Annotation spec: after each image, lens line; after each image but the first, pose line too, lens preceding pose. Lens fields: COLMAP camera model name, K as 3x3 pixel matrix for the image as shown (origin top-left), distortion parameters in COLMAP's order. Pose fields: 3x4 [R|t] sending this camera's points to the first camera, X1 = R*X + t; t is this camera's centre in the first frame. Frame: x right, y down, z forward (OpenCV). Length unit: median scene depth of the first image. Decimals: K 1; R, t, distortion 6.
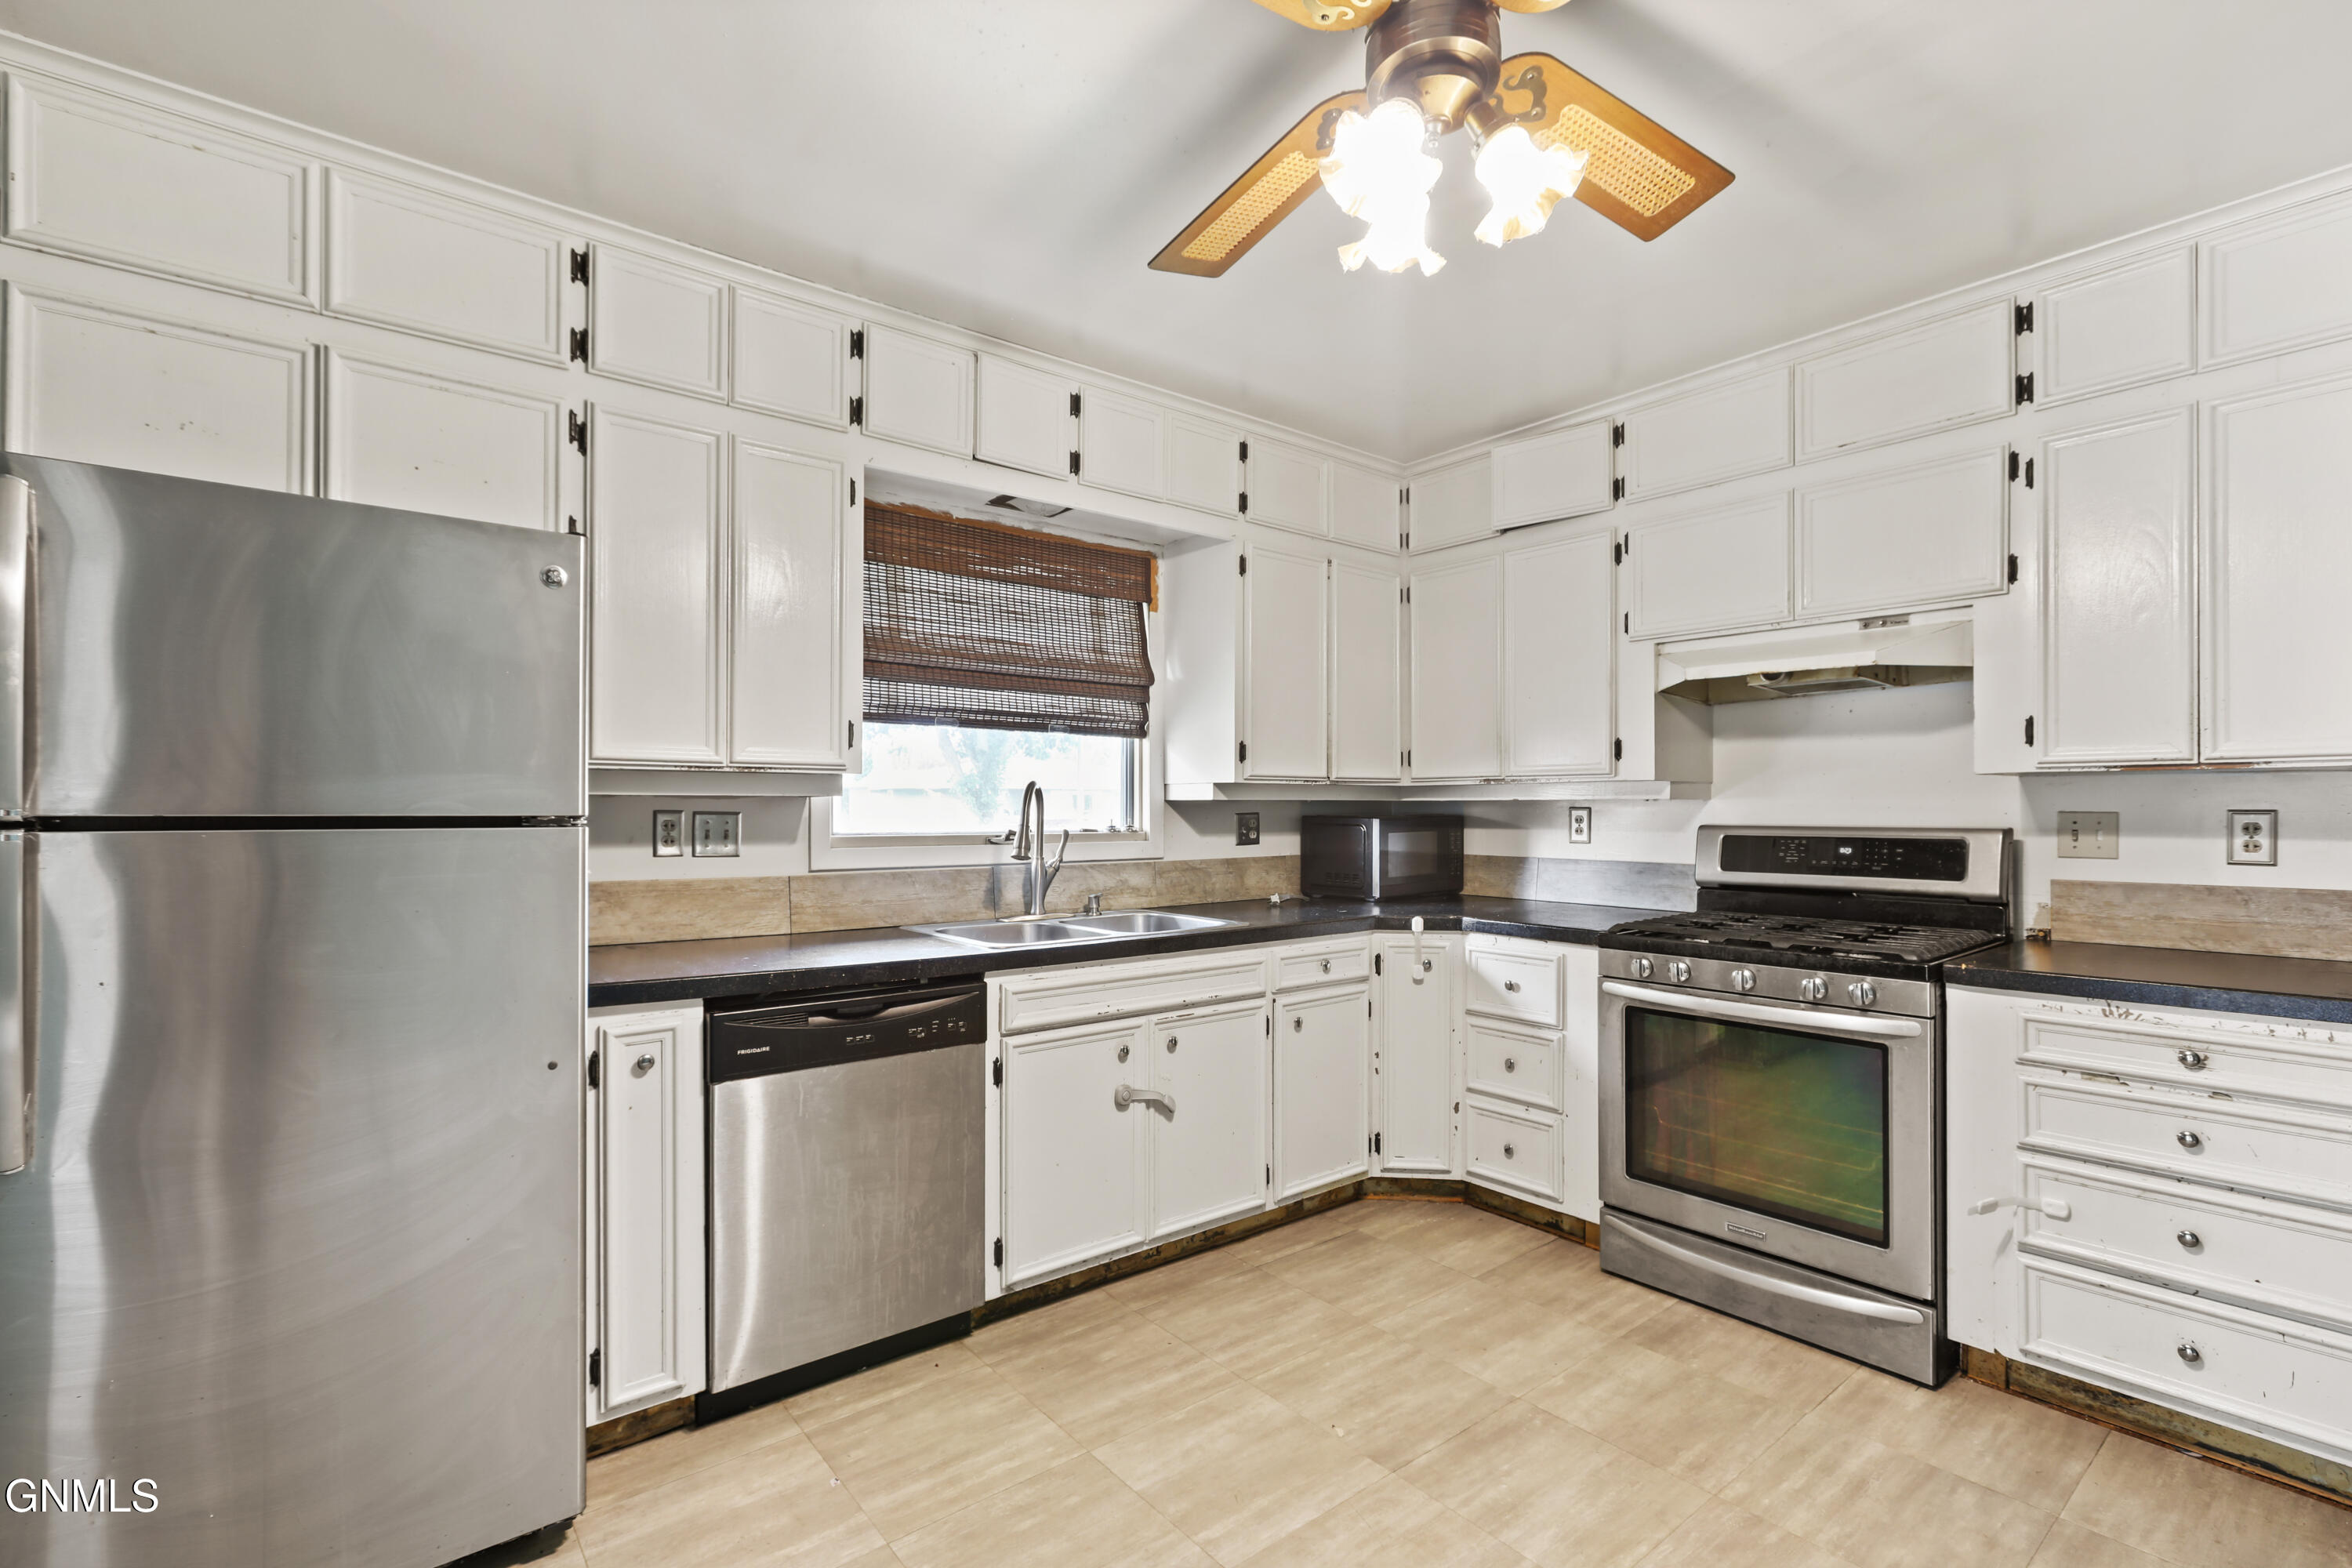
lens RADIAL K [[1071.0, 0, 1168.8], [0, 1071.0, 800.3], [0, 0, 1]] dist [-0.018587, 0.005807]
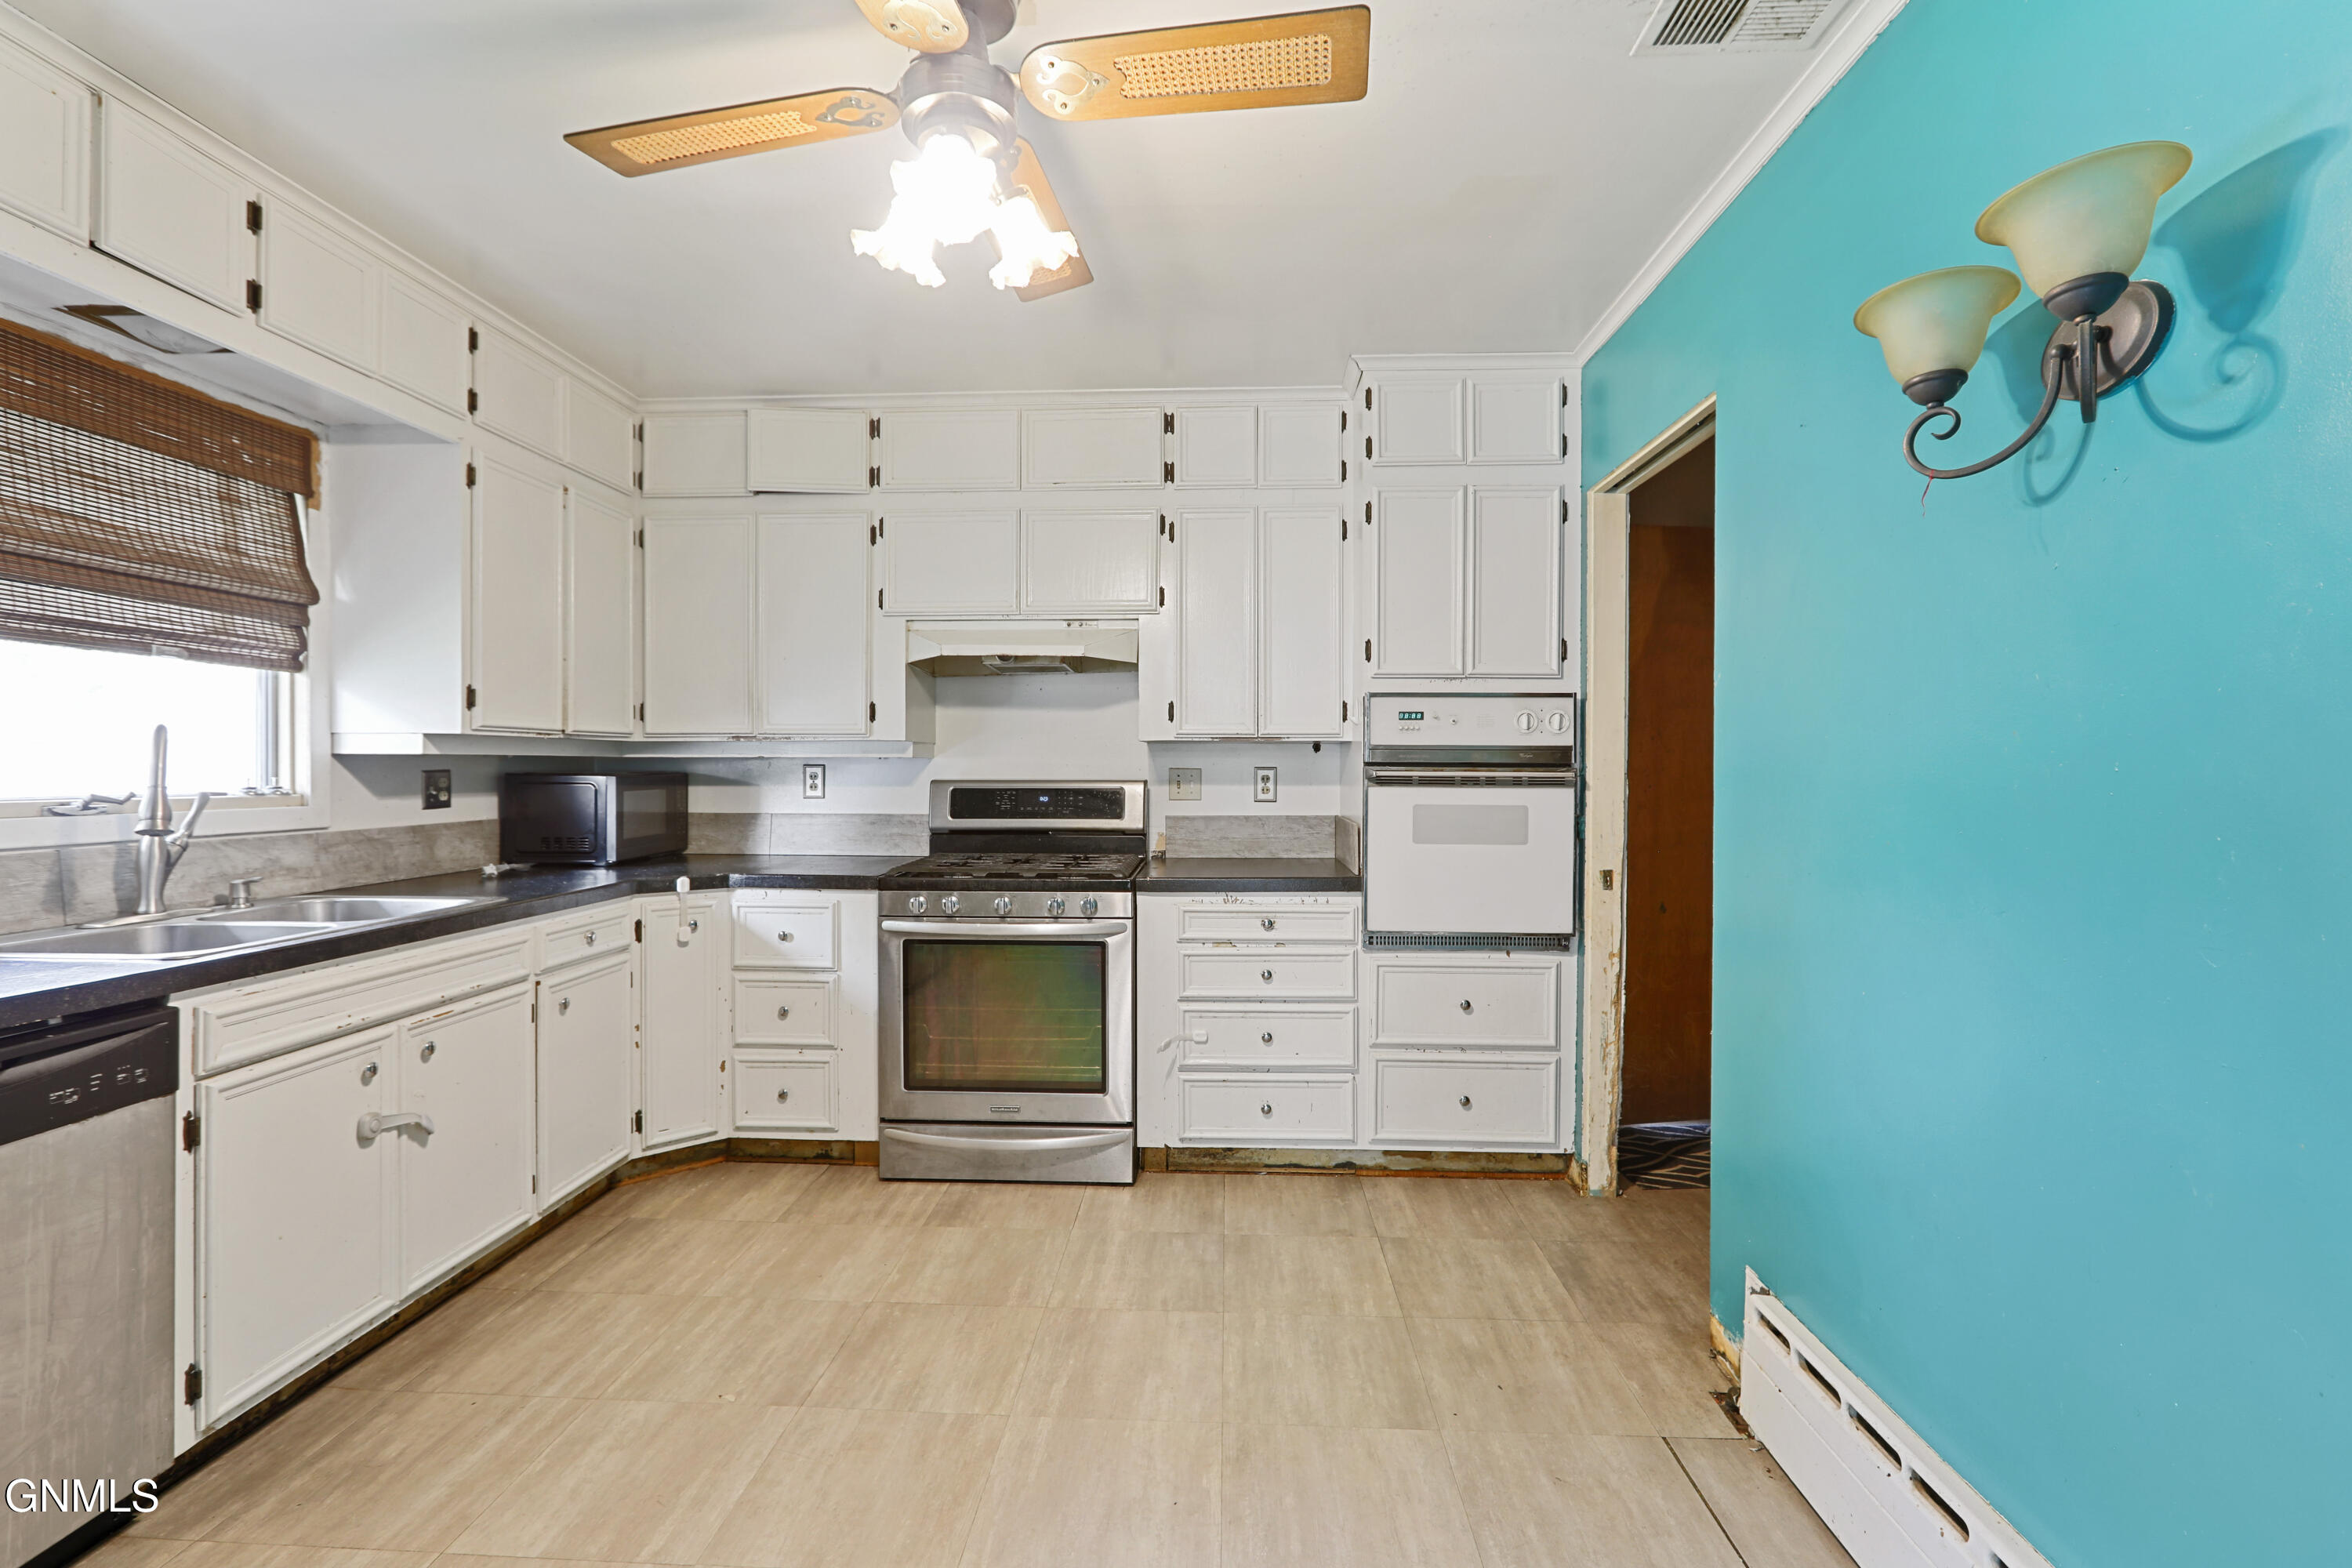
lens RADIAL K [[1071.0, 0, 1183.6], [0, 1071.0, 765.9], [0, 0, 1]] dist [-0.018587, 0.005807]
pose [[0.652347, 0.002349, 0.757917, -0.244195], [-0.006466, 0.999976, 0.002466, 0.003809], [-0.757893, -0.006510, 0.652346, 0.036322]]
